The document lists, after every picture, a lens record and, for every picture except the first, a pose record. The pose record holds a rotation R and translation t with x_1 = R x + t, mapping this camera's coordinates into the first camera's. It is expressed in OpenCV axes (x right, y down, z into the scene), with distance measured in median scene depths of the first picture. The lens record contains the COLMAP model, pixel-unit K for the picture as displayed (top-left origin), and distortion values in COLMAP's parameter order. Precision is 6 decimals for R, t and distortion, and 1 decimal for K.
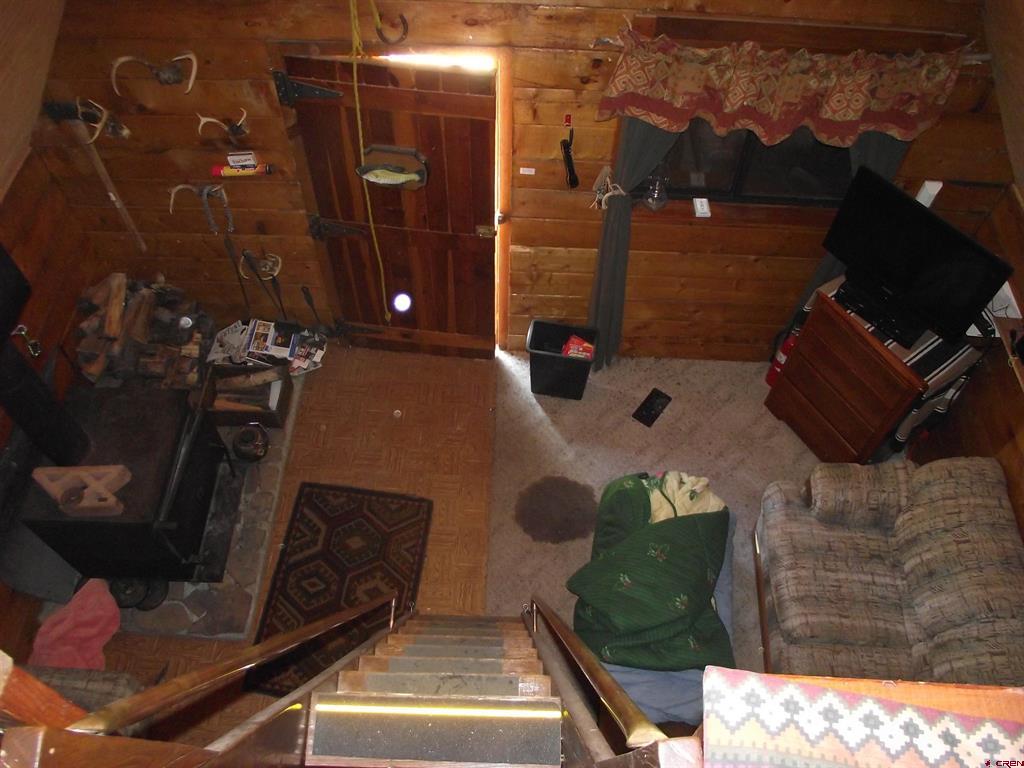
lens RADIAL K [[803.4, 0, 502.7], [0, 803.4, 381.8], [0, 0, 1]] dist [-0.079761, 0.049930]
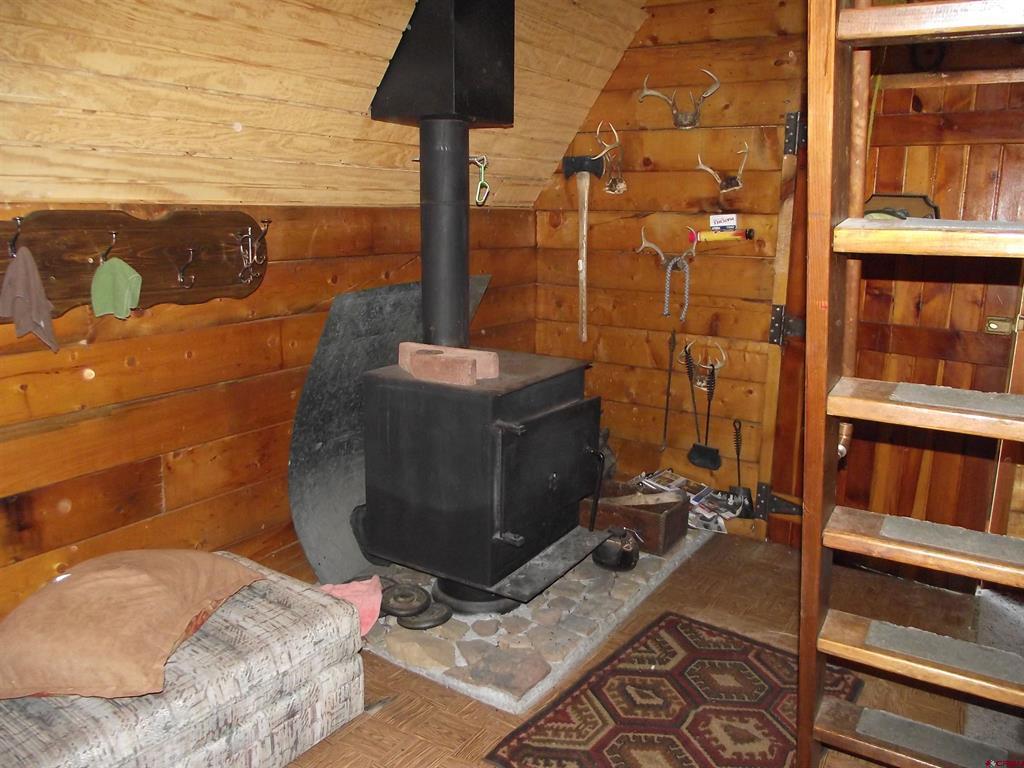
lens RADIAL K [[803.4, 0, 510.9], [0, 803.4, 375.3], [0, 0, 1]] dist [-0.079761, 0.049930]
pose [[0.862001, 0.104291, -0.496062, -0.048984], [-0.416269, 0.704077, -0.575322, 0.484285], [0.289265, 0.702423, 0.650328, 0.401144]]
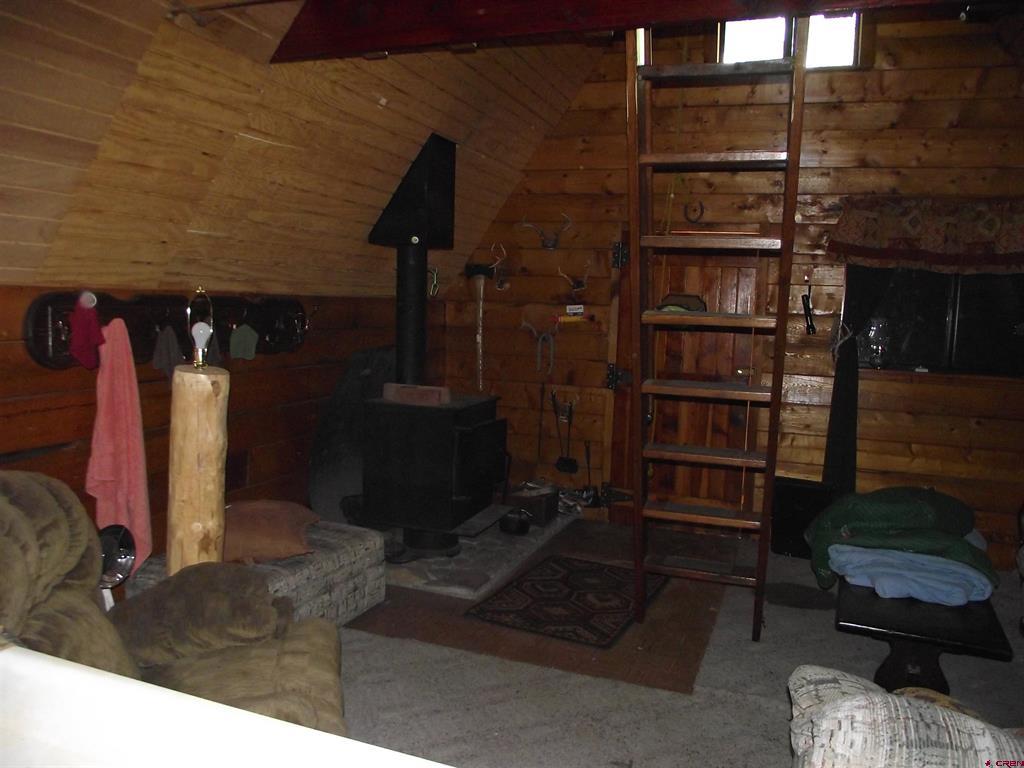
lens RADIAL K [[803.4, 0, 512.0], [0, 803.4, 390.4], [0, 0, 1]] dist [-0.079761, 0.049930]
pose [[0.949900, 0.056016, -0.307493, 0.025035], [-0.267960, 0.652389, -0.708933, 0.851222], [0.160893, 0.755811, 0.634715, 0.138773]]
